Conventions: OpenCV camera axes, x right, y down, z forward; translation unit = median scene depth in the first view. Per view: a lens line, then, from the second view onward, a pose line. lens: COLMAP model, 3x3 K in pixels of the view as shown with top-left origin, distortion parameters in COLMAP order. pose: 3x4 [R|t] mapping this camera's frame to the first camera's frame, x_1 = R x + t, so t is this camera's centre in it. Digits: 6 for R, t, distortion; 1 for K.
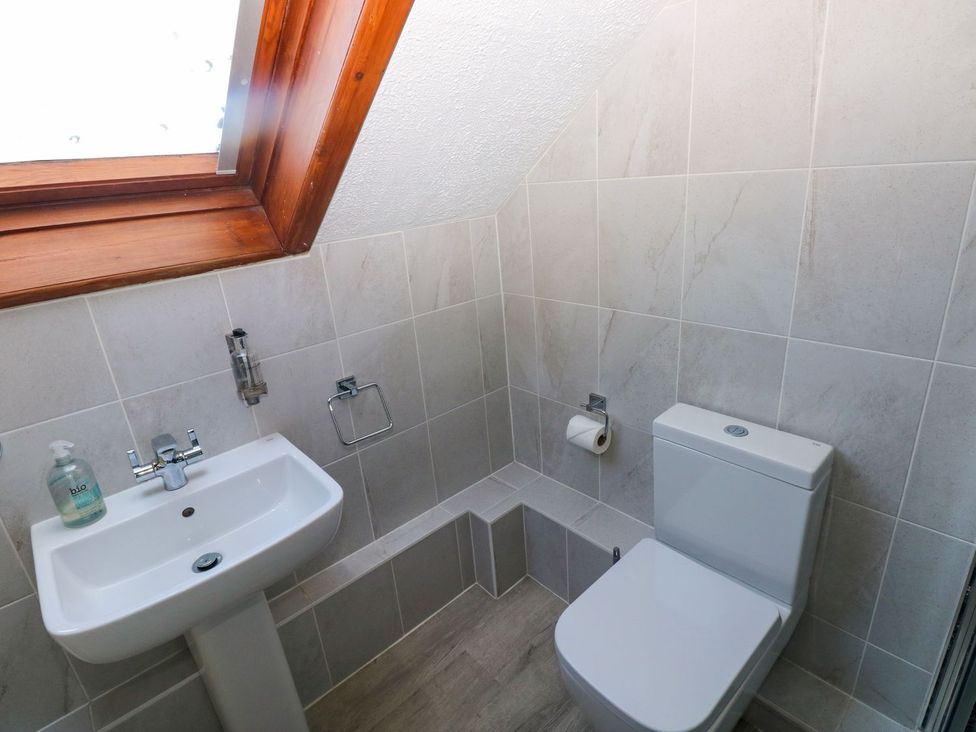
lens RADIAL K [[523.3, 0, 478.1], [0, 523.3, 364.6], [0, 0, 1]] dist [-0.001489, -0.011755]
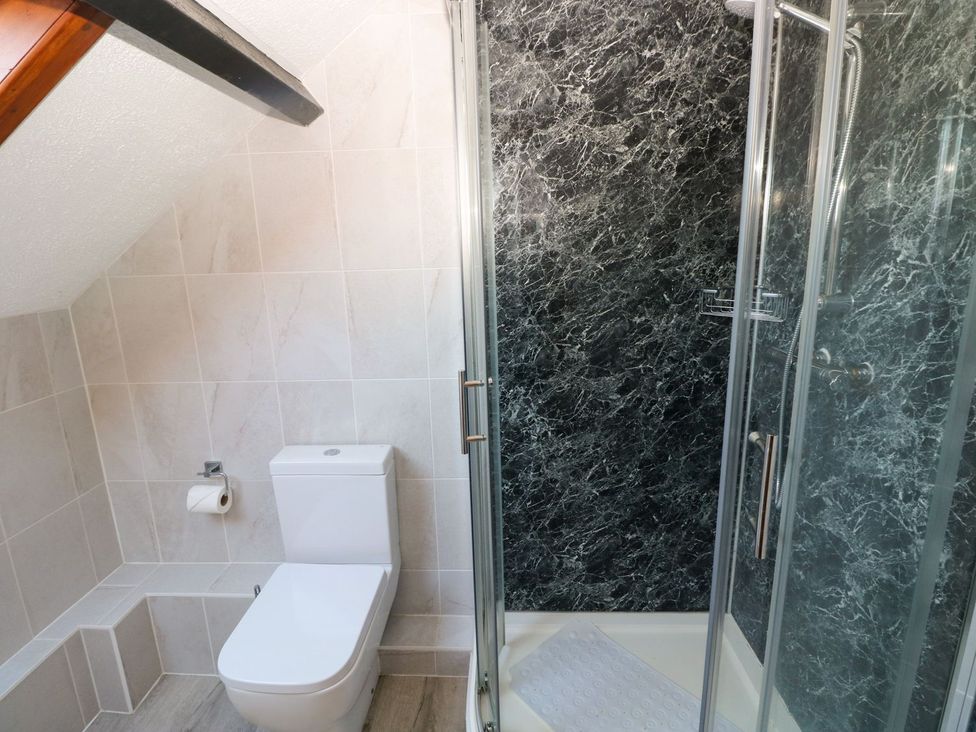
lens RADIAL K [[523.3, 0, 478.1], [0, 523.3, 364.6], [0, 0, 1]] dist [-0.001489, -0.011755]
pose [[0.715104, -0.102075, 0.691525, -0.112105], [0.214217, 0.973683, -0.077798, 0.064881], [-0.665385, 0.203770, 0.718151, -0.204982]]
